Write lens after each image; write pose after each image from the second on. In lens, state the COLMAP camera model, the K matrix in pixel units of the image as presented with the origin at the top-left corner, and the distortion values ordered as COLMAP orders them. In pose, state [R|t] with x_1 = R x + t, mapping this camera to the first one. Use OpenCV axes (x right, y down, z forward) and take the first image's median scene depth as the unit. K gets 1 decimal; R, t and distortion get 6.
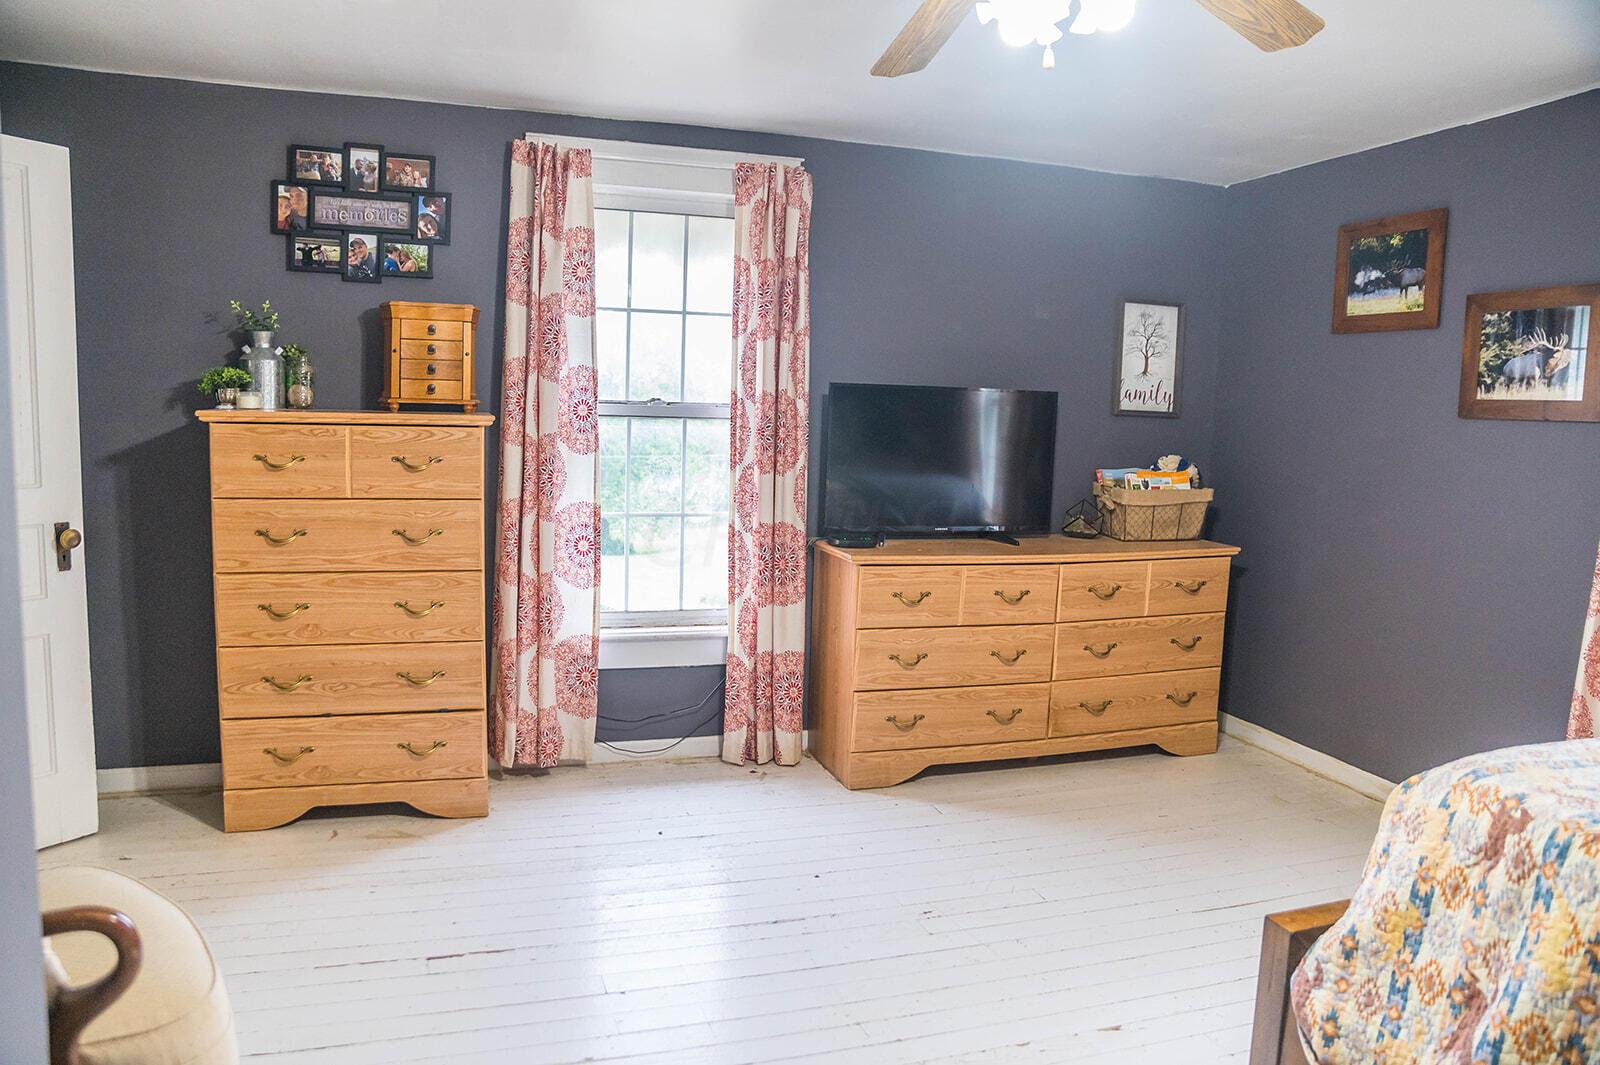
lens RADIAL K [[1097.7, 0, 793.0], [0, 1097.7, 528.7], [0, 0, 1]] dist [-0.144889, 0.106239]
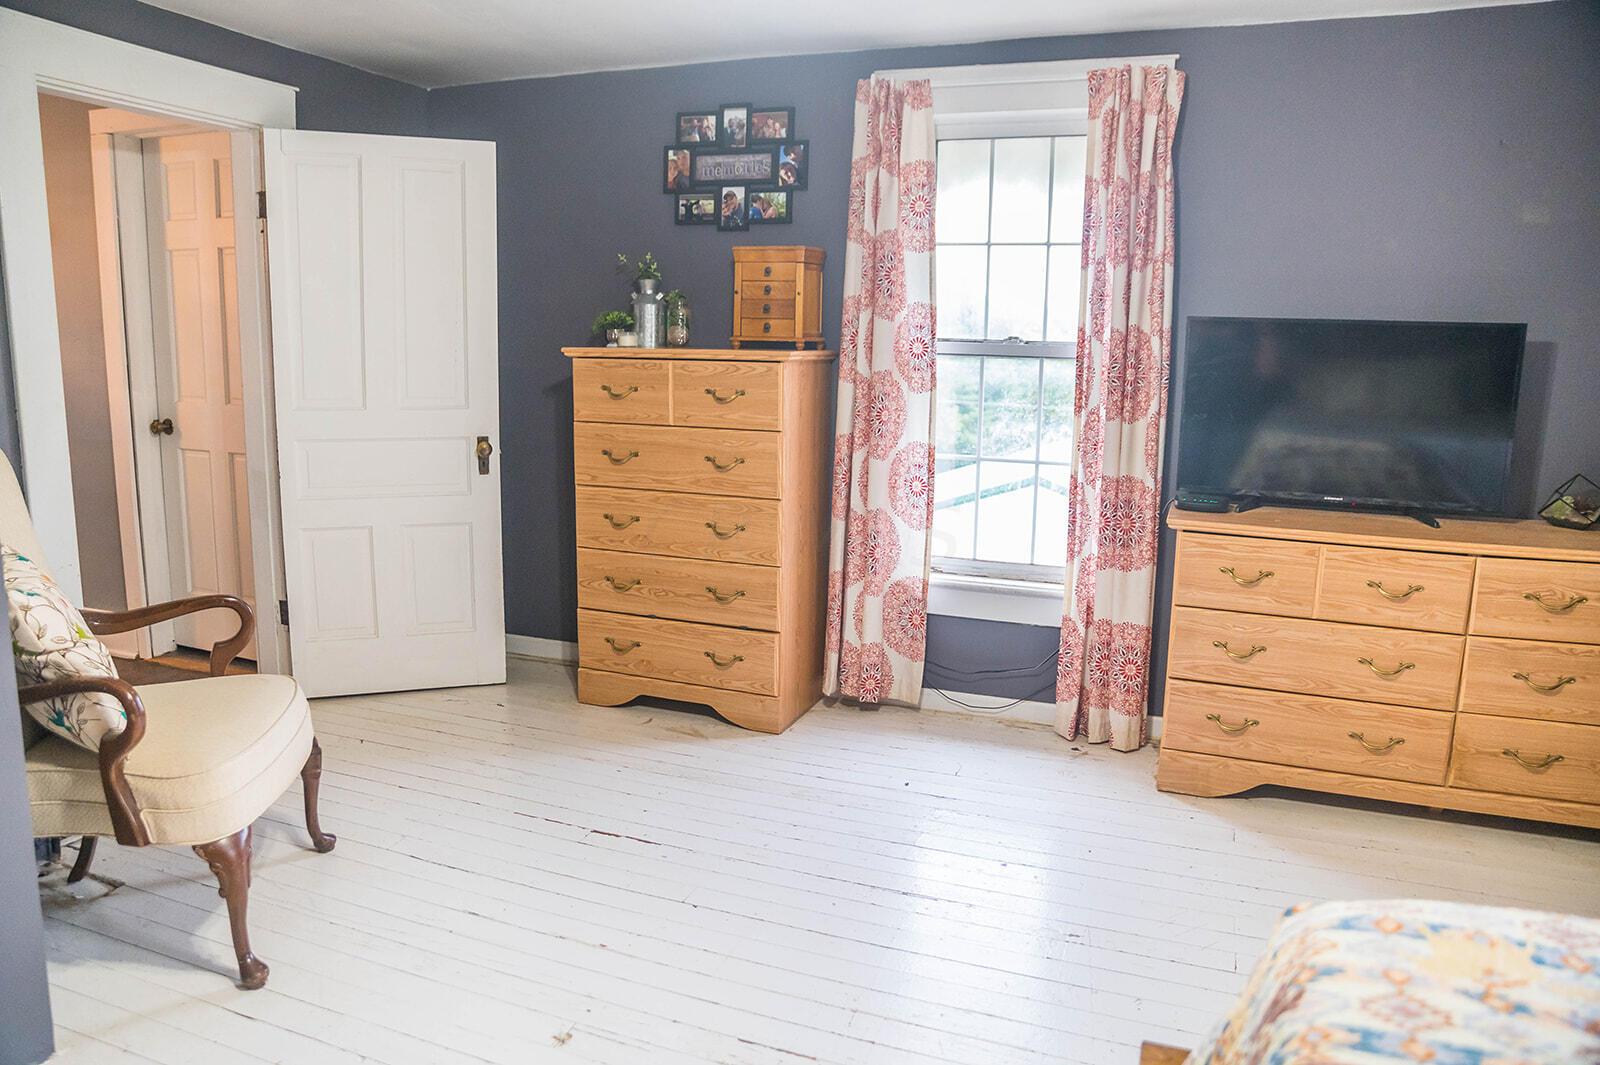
lens RADIAL K [[1097.7, 0, 793.0], [0, 1097.7, 528.7], [0, 0, 1]] dist [-0.144889, 0.106239]
pose [[0.780591, 0.089468, -0.618606, 0.342912], [-0.065418, 0.995961, 0.061496, 0.000136], [0.621609, -0.007535, 0.783291, 0.159311]]
